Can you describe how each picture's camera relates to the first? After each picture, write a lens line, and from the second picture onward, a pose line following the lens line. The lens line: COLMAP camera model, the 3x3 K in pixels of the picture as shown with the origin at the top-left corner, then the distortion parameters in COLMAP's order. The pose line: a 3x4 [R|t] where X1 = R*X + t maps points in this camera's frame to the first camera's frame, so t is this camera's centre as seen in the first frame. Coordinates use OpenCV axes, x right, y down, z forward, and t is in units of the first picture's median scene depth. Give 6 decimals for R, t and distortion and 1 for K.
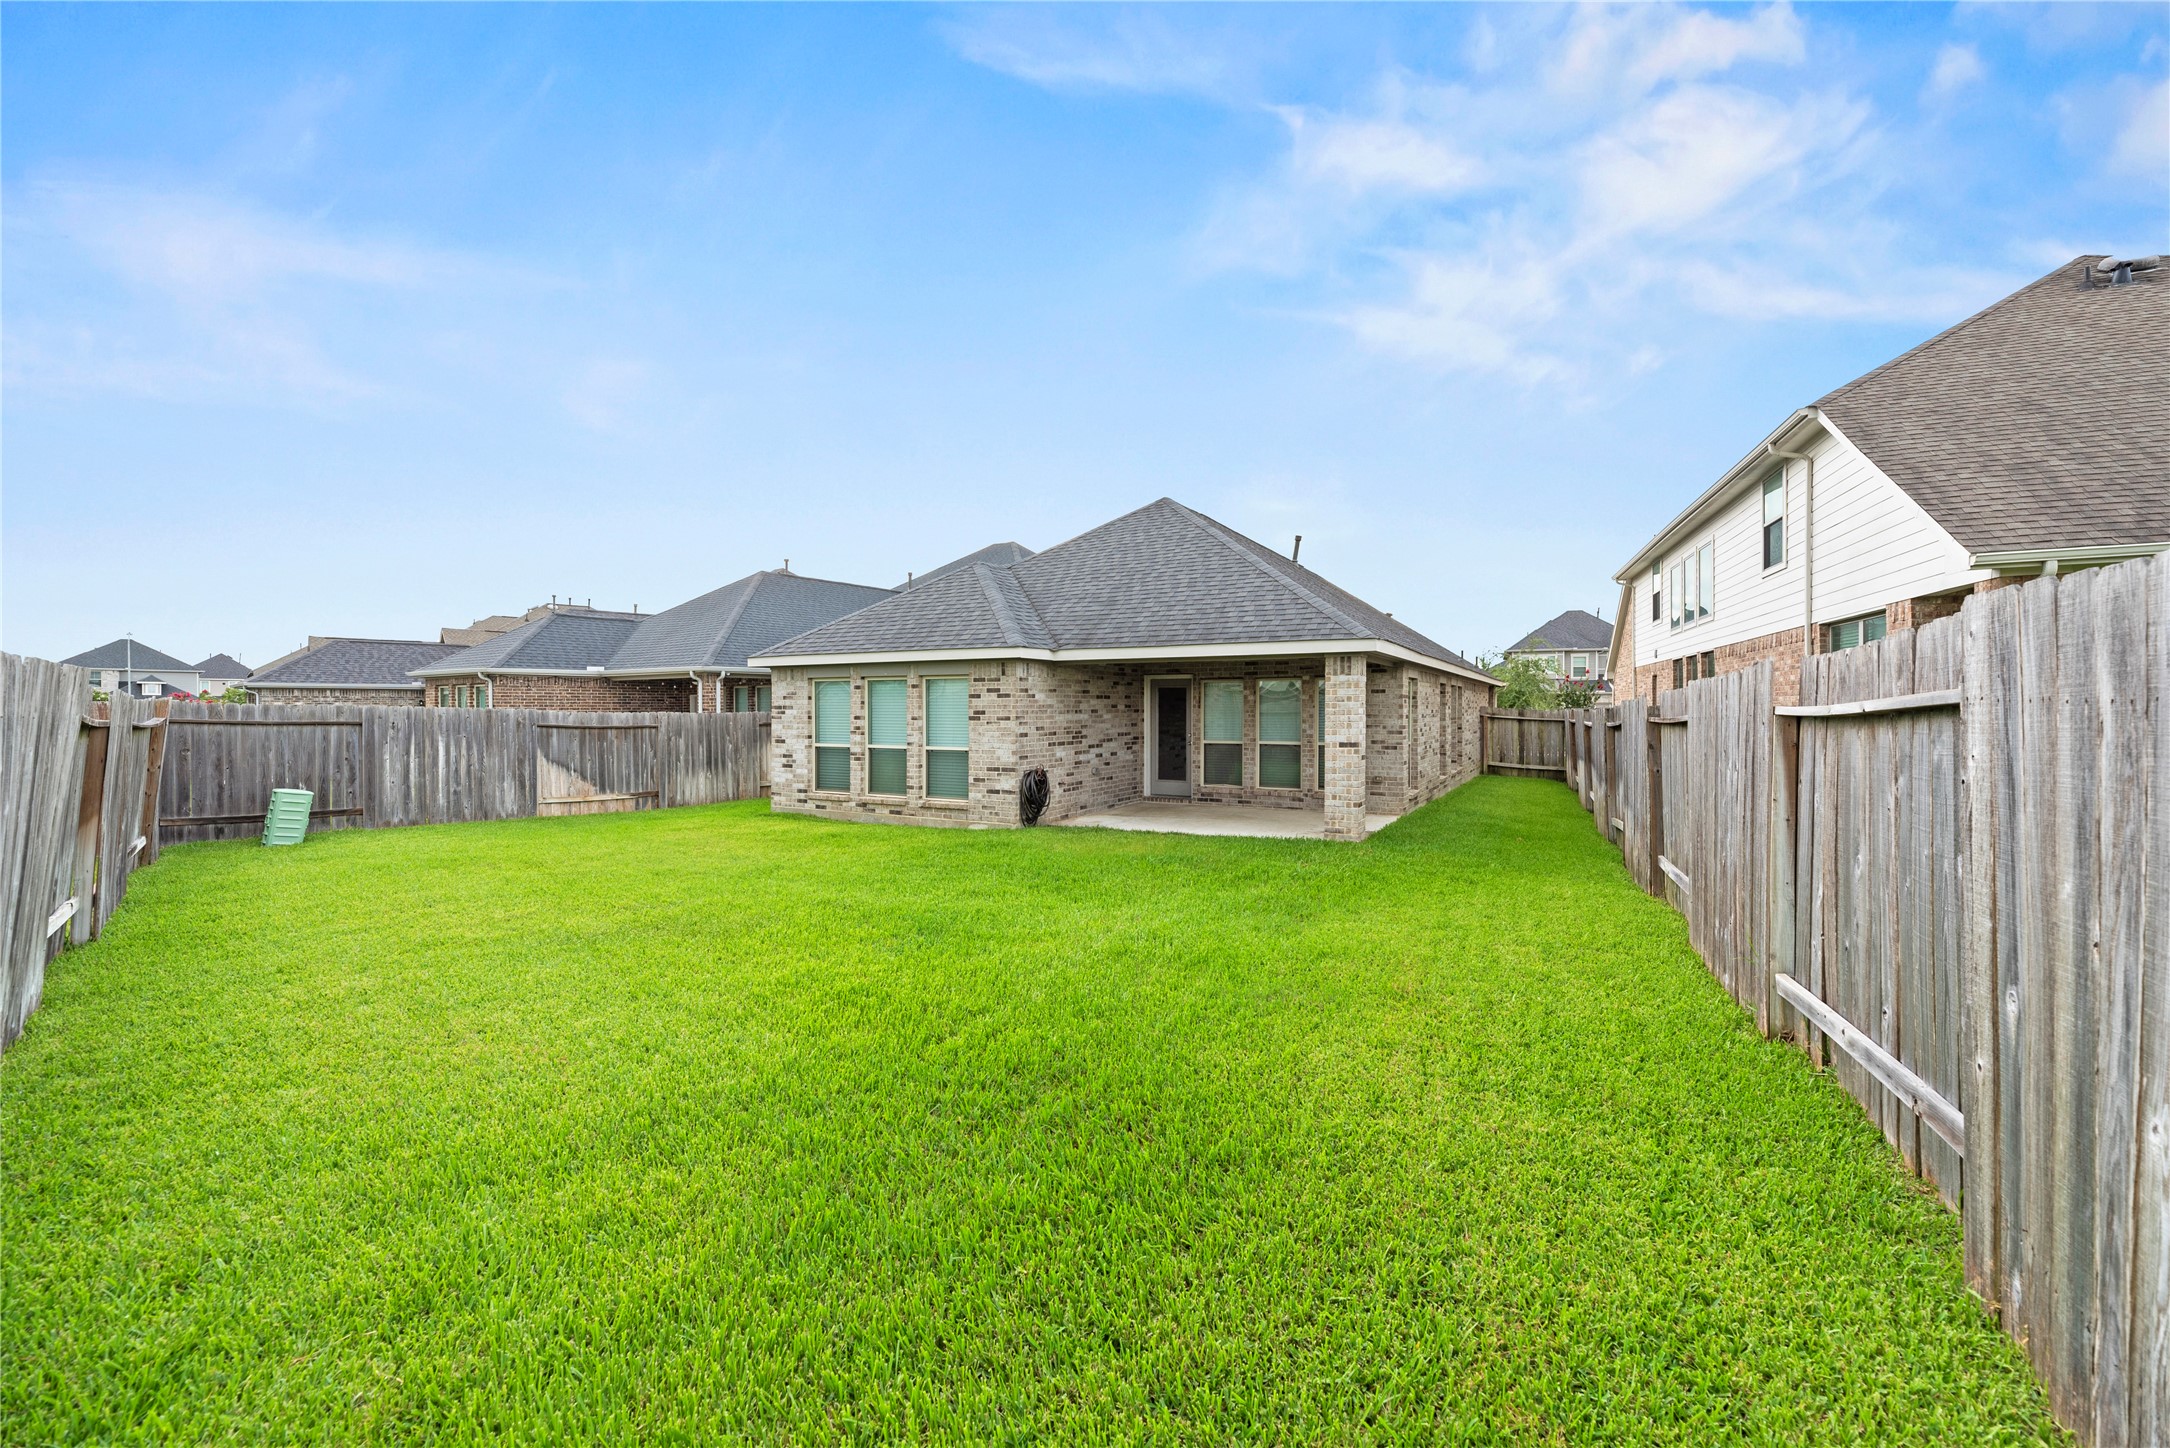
lens RADIAL K [[877.0, 0, 1084.8], [0, 877.0, 728.0], [0, 0, 1]] dist [-0.000271, 0.000040]
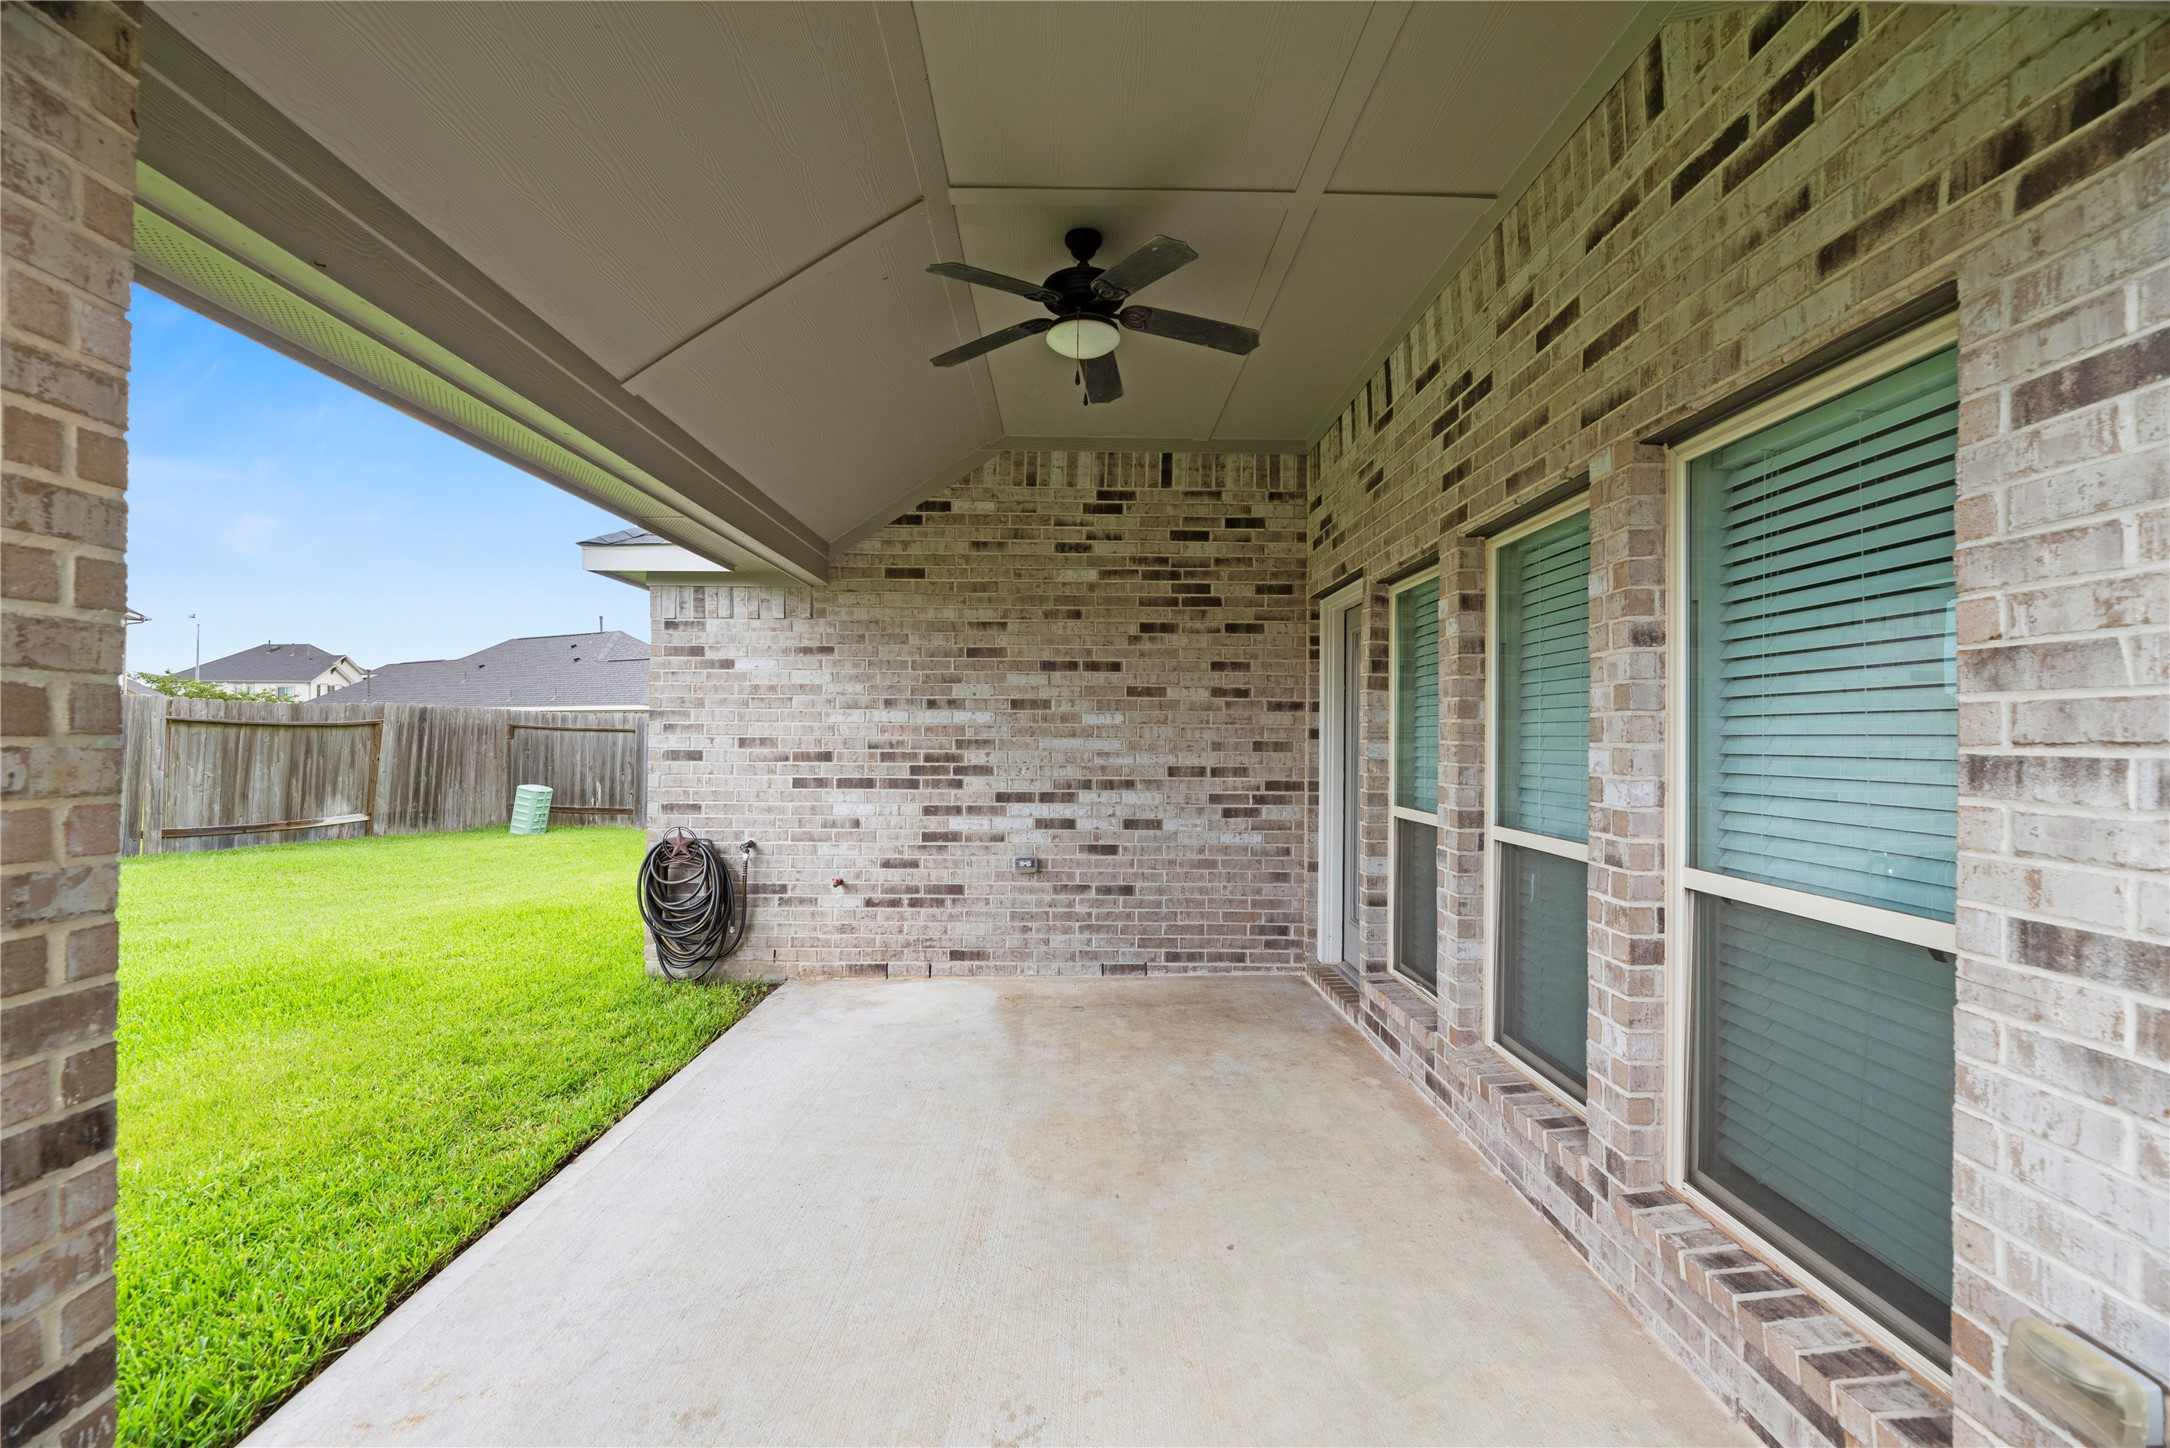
lens RADIAL K [[877.0, 0, 1084.8], [0, 877.0, 728.0], [0, 0, 1]] dist [-0.000271, 0.000040]
pose [[0.496269, -0.003774, -0.868160, 0.361329], [-0.029041, 0.999359, -0.020945, -0.001819], [0.867683, 0.035606, 0.495841, 0.870288]]
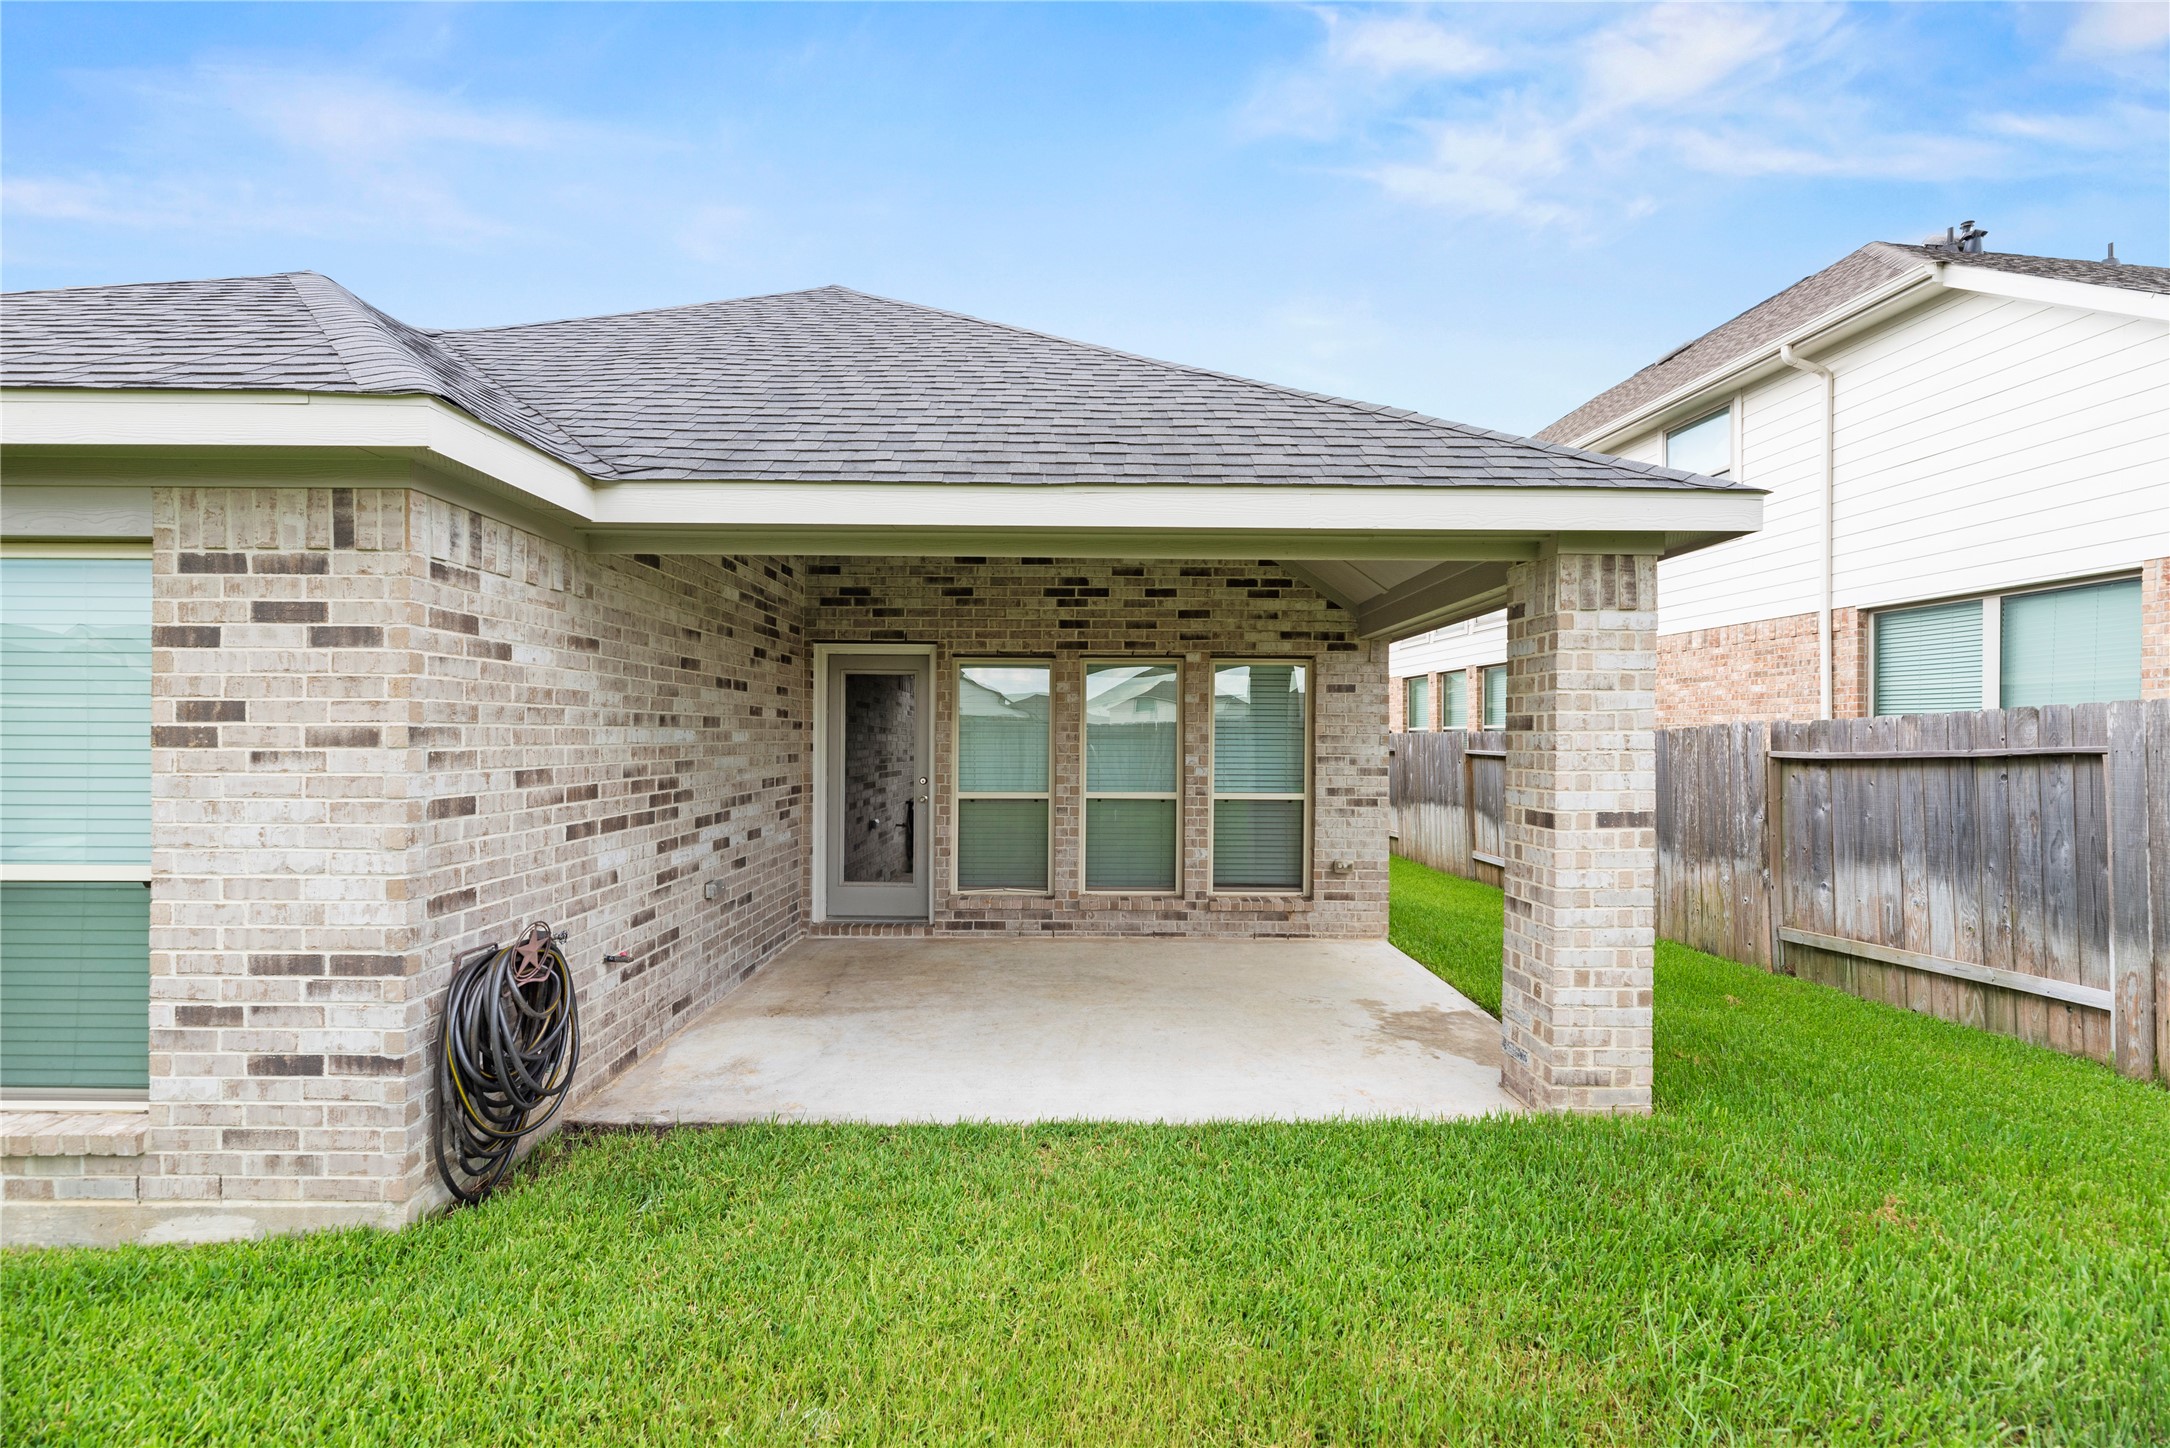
lens RADIAL K [[882.6, 0, 1083.5], [0, 882.6, 742.3], [0, 0, 1]] dist [-0.001365, -0.000148]
pose [[0.871009, 0.003294, 0.491256, -0.034674], [0.004713, 0.999875, -0.015062, -0.004833], [-0.491245, 0.015434, 0.870885, 0.640517]]
